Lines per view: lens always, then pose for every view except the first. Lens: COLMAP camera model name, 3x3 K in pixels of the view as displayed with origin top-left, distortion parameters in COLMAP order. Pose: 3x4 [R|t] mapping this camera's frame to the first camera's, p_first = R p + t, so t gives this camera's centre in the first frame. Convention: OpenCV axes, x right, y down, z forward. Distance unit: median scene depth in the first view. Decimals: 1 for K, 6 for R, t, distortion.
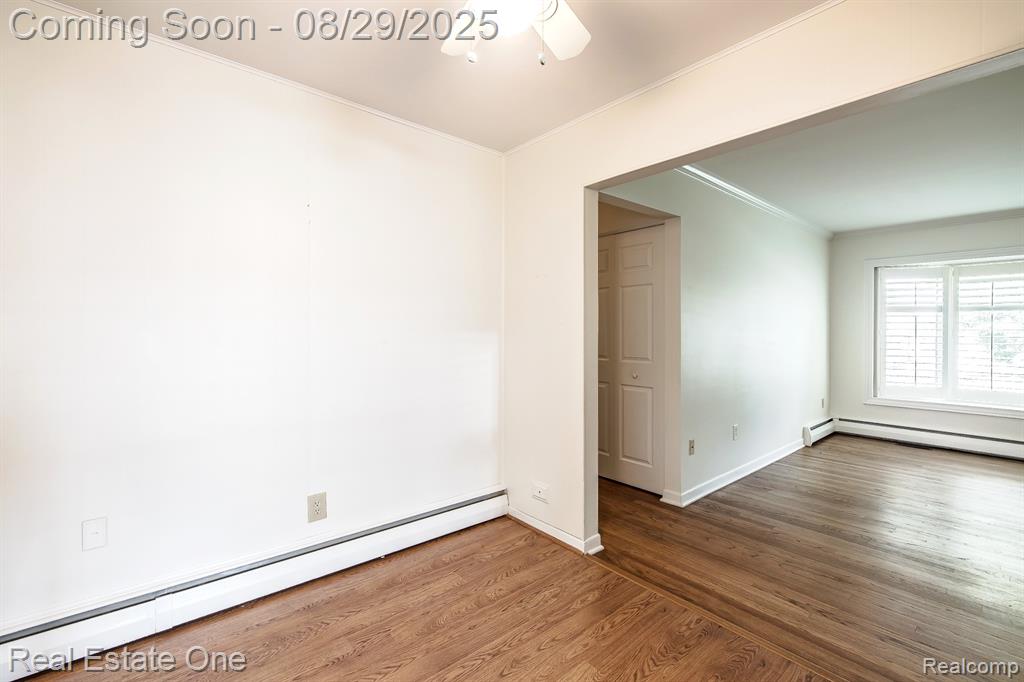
lens RADIAL K [[451.6, 0, 518.9], [0, 451.6, 331.2], [0, 0, 1]] dist [-0.006399, 0.002356]
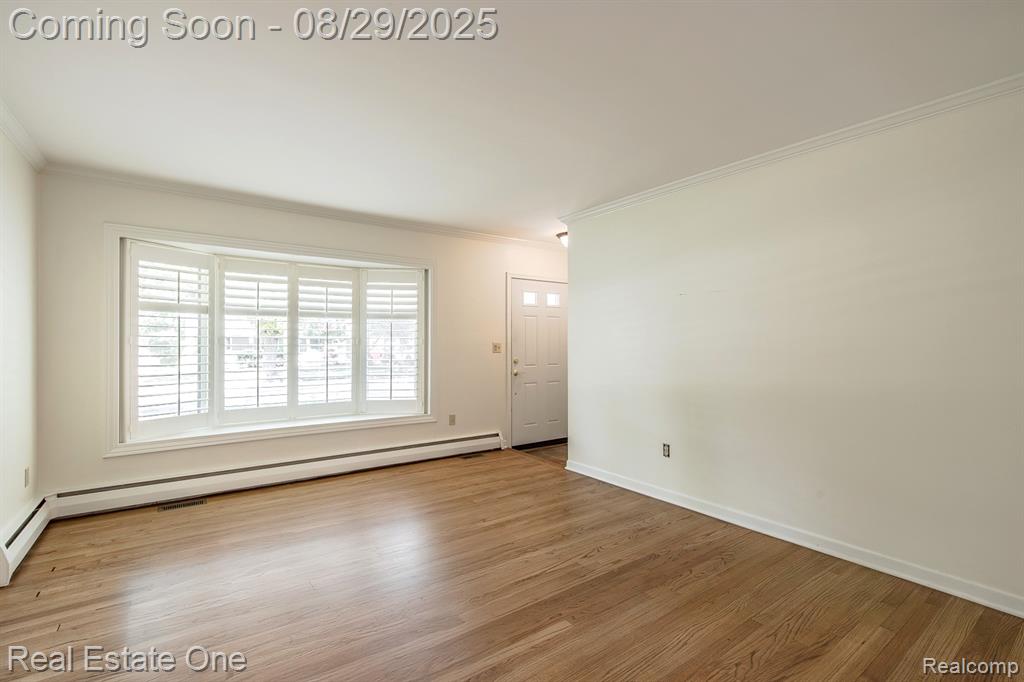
lens RADIAL K [[451.6, 0, 503.6], [0, 451.6, 341.1], [0, 0, 1]] dist [-0.006399, 0.002356]
pose [[0.094006, -0.006944, 0.995547, 0.223324], [0.005669, 0.999963, 0.006439, 0.001592], [-0.995555, 0.005038, 0.094042, 0.428099]]
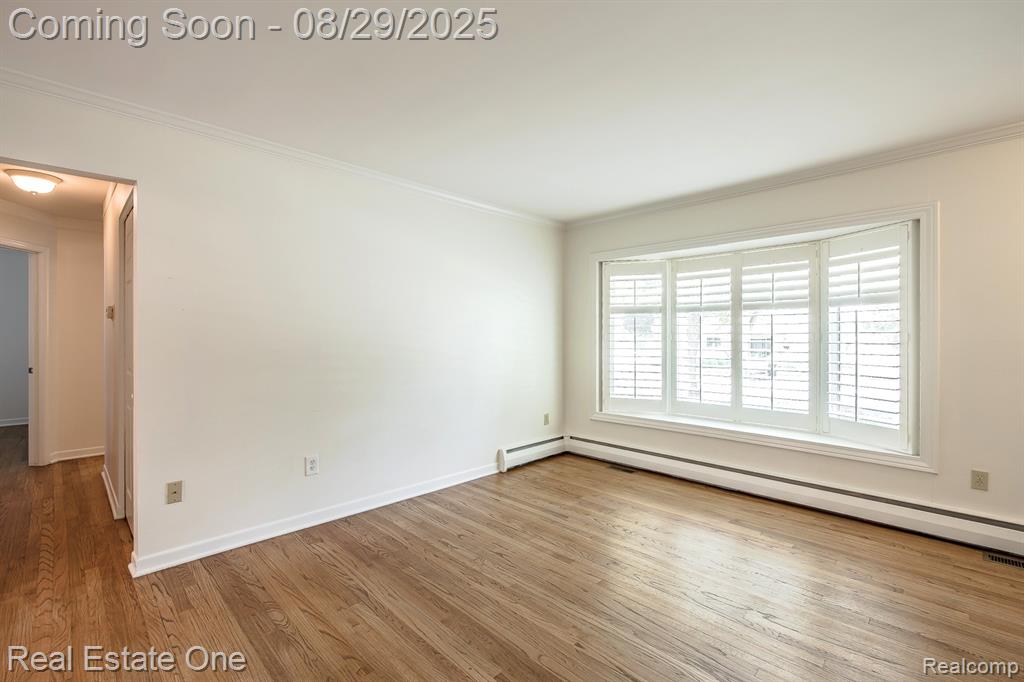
lens RADIAL K [[451.6, 0, 515.8], [0, 451.6, 344.9], [0, 0, 1]] dist [-0.006399, 0.002356]
pose [[0.997259, -0.010760, 0.073201, 0.597435], [0.009857, 0.999871, 0.012692, 0.004586], [-0.073328, -0.011936, 0.997236, 0.144522]]
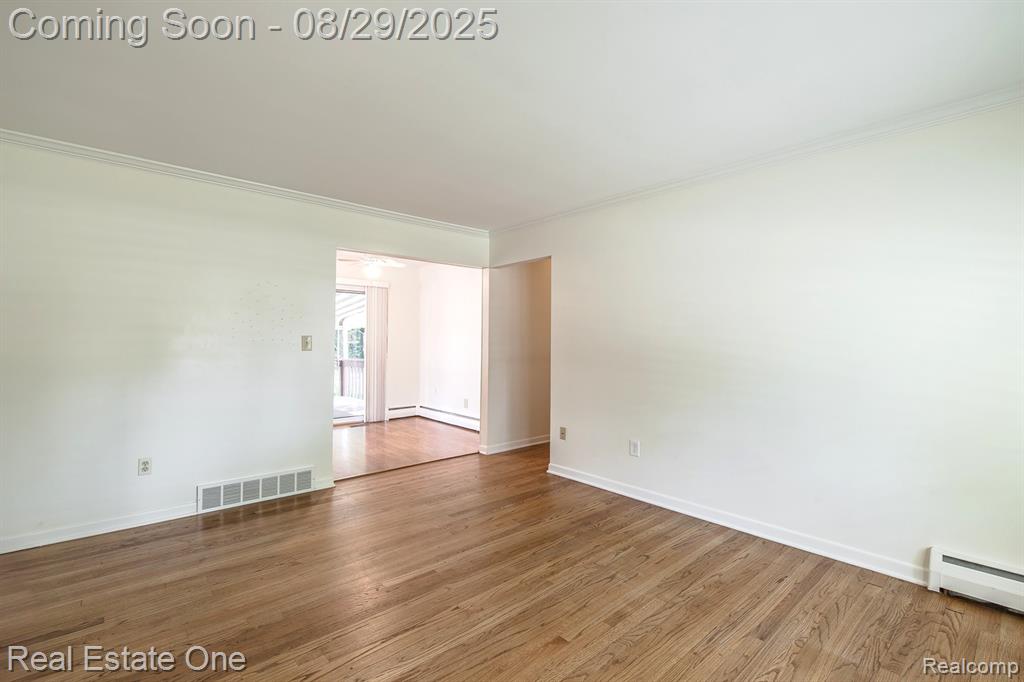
lens RADIAL K [[451.6, 0, 497.4], [0, 451.6, 341.7], [0, 0, 1]] dist [-0.006399, 0.002356]
pose [[0.012803, -0.005148, -0.999905, 1.090836], [-0.016104, 0.999856, -0.005354, 0.007093], [0.999788, 0.016171, 0.012718, 0.529067]]
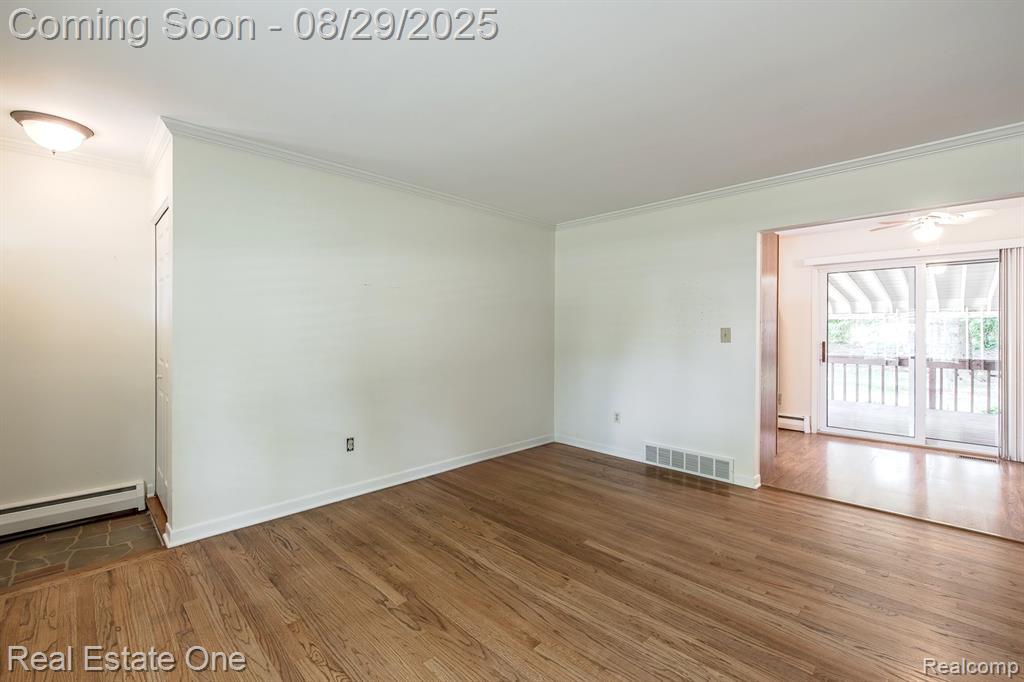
lens RADIAL K [[451.6, 0, 516.8], [0, 451.6, 329.8], [0, 0, 1]] dist [-0.006399, 0.002356]
pose [[-0.997006, -0.007123, -0.076990, 0.759014], [-0.007654, 0.999949, 0.006593, -0.002002], [0.076939, 0.007163, -0.997010, 0.948702]]
